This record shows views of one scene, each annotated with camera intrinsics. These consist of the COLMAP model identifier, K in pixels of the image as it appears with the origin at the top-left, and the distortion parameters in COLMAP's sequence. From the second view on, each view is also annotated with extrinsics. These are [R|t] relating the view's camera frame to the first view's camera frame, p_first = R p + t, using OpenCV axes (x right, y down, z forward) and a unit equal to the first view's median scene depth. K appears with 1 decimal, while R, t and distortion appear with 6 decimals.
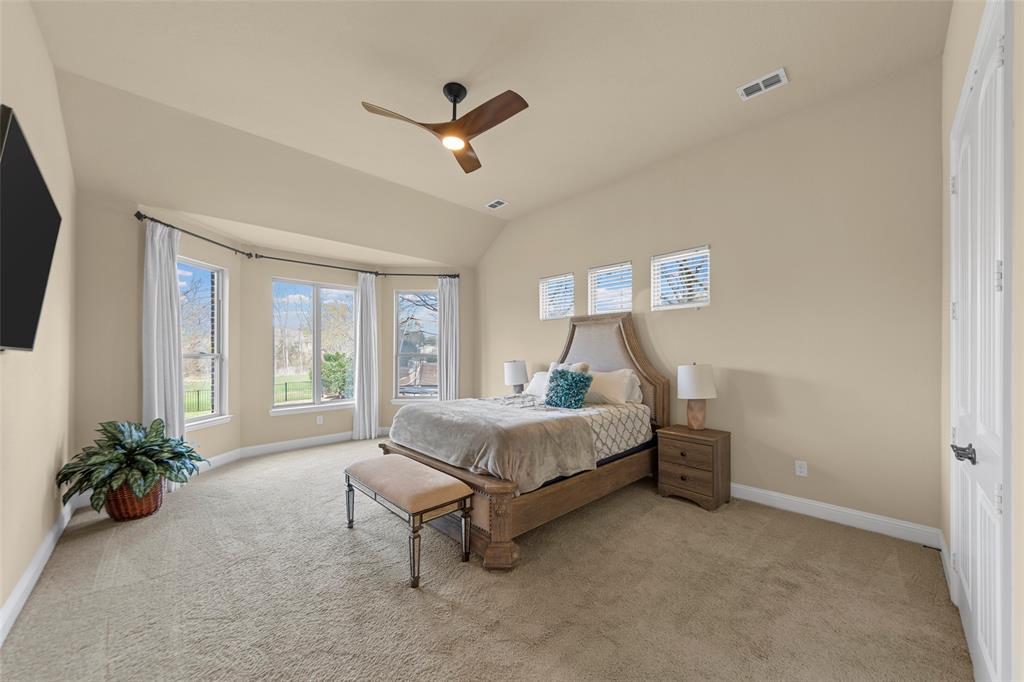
lens RADIAL K [[368.4, 0, 512.6], [0, 368.4, 352.3], [0, 0, 1]] dist [-0.001421, -0.000065]
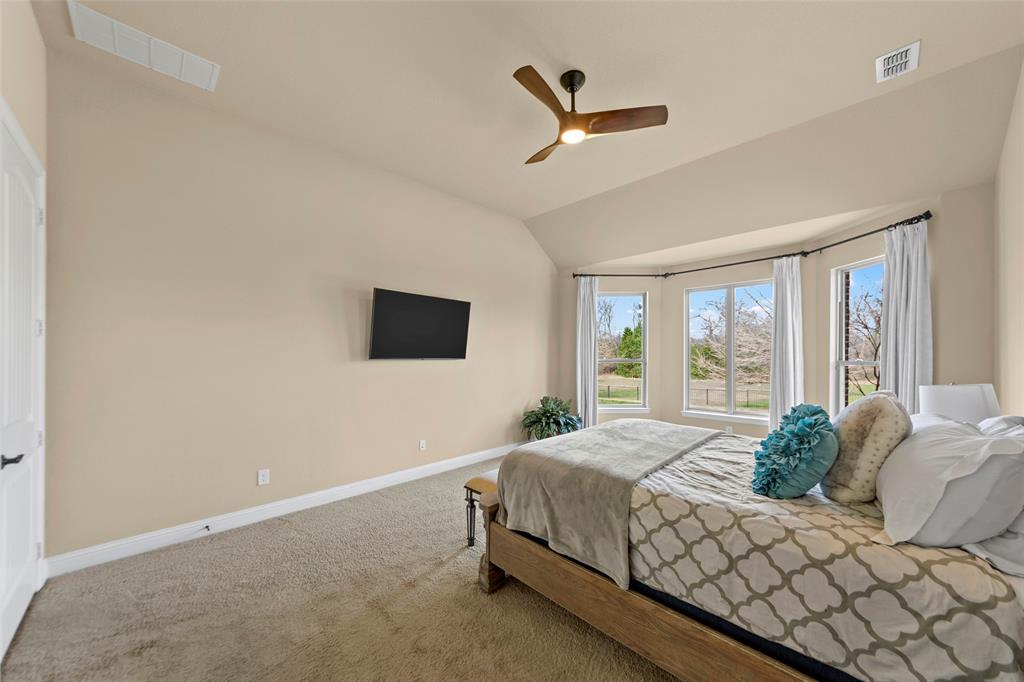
lens RADIAL K [[368.4, 0, 512.6], [0, 368.4, 352.3], [0, 0, 1]] dist [-0.001421, -0.000065]
pose [[0.021867, -0.001623, -0.999760, 0.620086], [0.002852, 0.999995, -0.001561, -0.023916], [0.999757, -0.002817, 0.021871, 0.672246]]
